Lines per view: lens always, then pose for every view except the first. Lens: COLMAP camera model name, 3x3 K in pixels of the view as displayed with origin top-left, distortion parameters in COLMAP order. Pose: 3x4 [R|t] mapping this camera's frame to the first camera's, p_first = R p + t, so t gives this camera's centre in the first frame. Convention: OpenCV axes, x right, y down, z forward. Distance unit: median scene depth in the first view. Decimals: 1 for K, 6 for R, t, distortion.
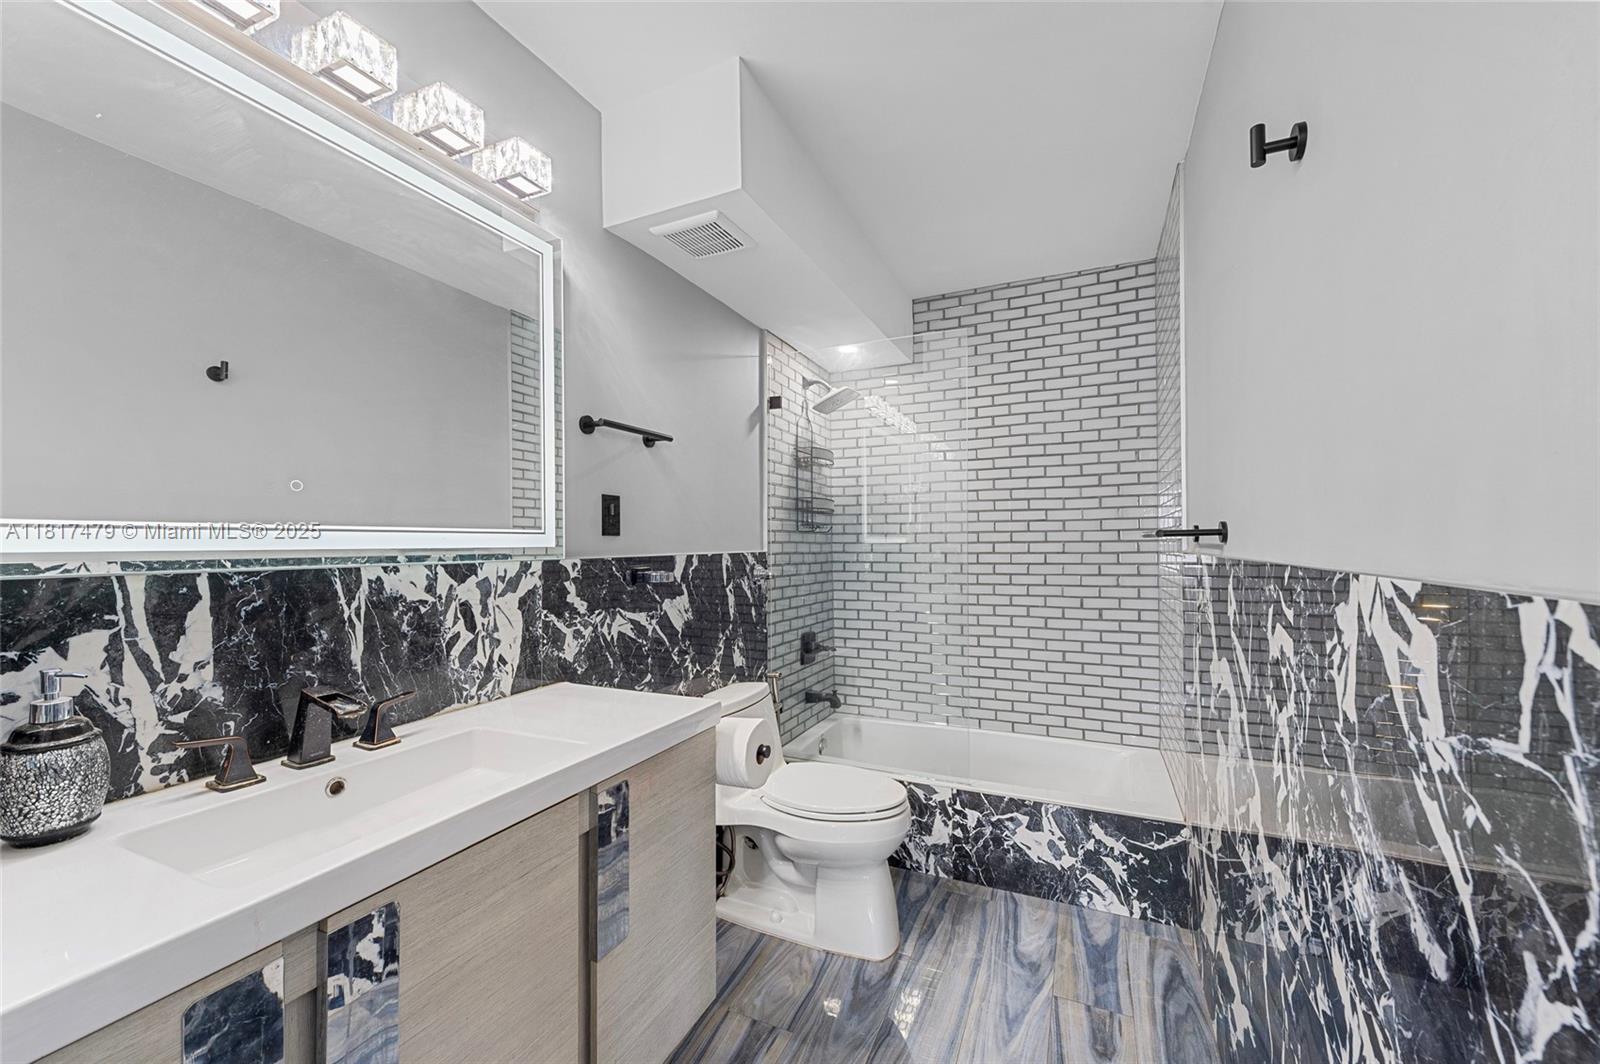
lens RADIAL K [[641.8, 0, 797.6], [0, 641.8, 536.5], [0, 0, 1]] dist [0.008281, -0.002553]
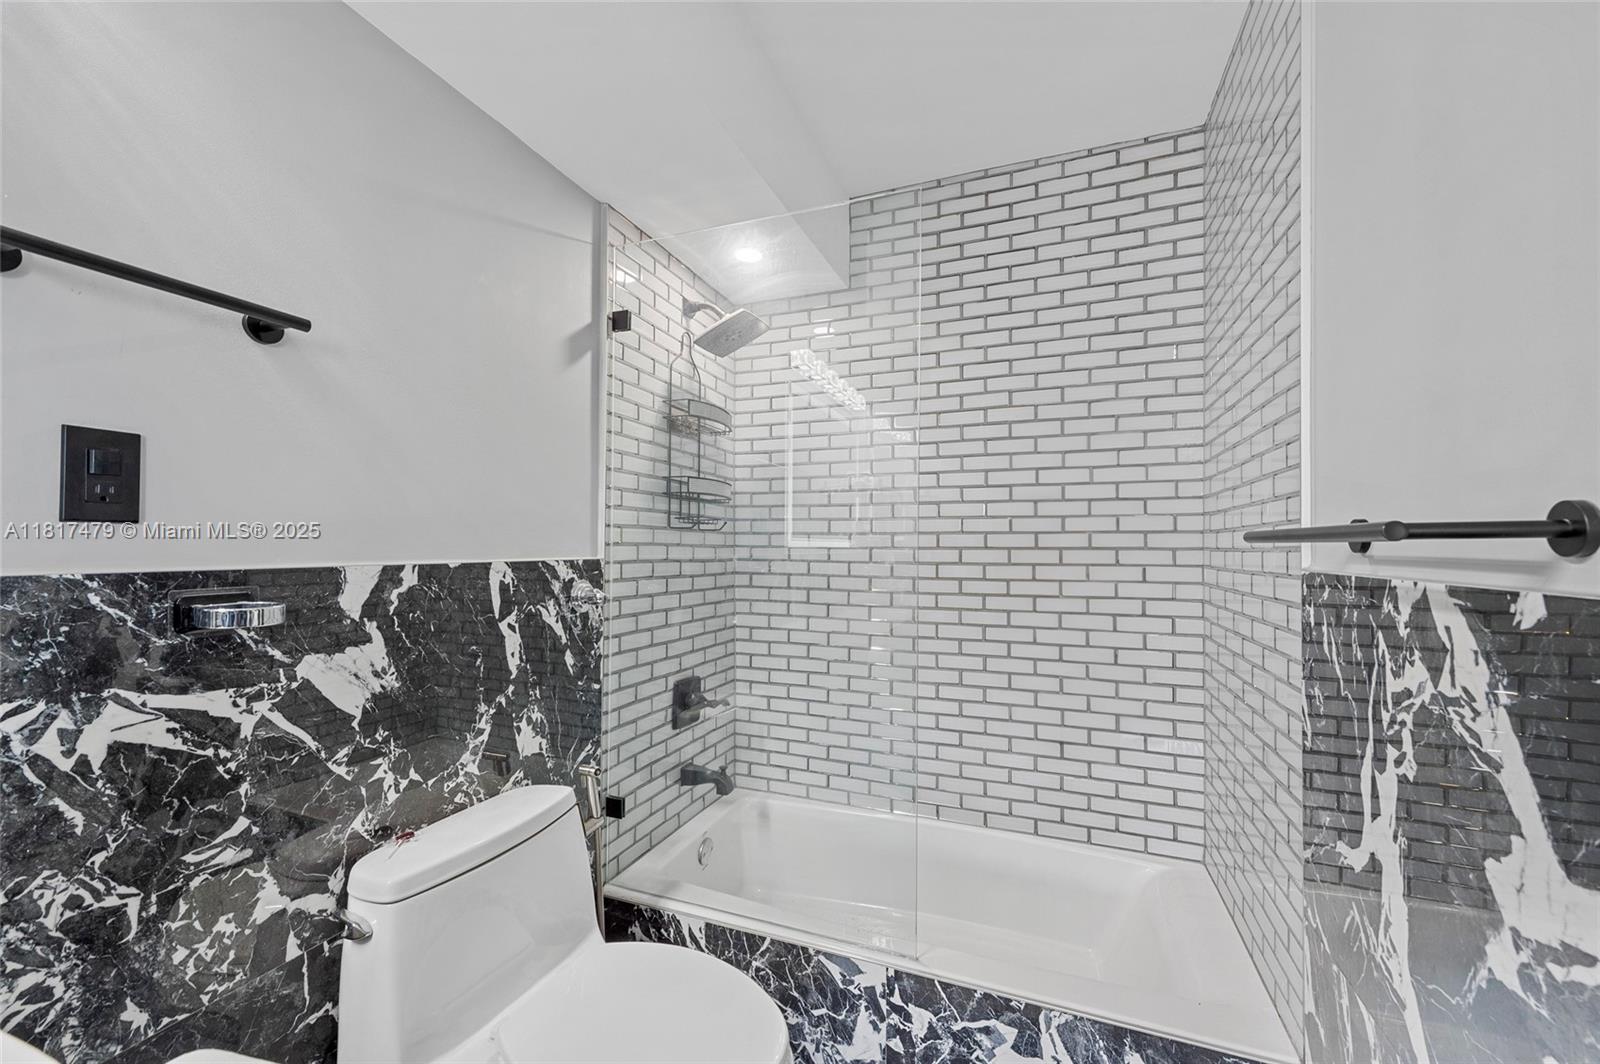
lens RADIAL K [[641.8, 0, 799.4], [0, 641.8, 537.7], [0, 0, 1]] dist [0.008281, -0.002553]
pose [[0.998449, 0.012834, 0.054172, 0.107632], [-0.012657, 0.999913, -0.003606, 0.003164], [-0.054214, 0.002915, 0.998525, 0.363074]]
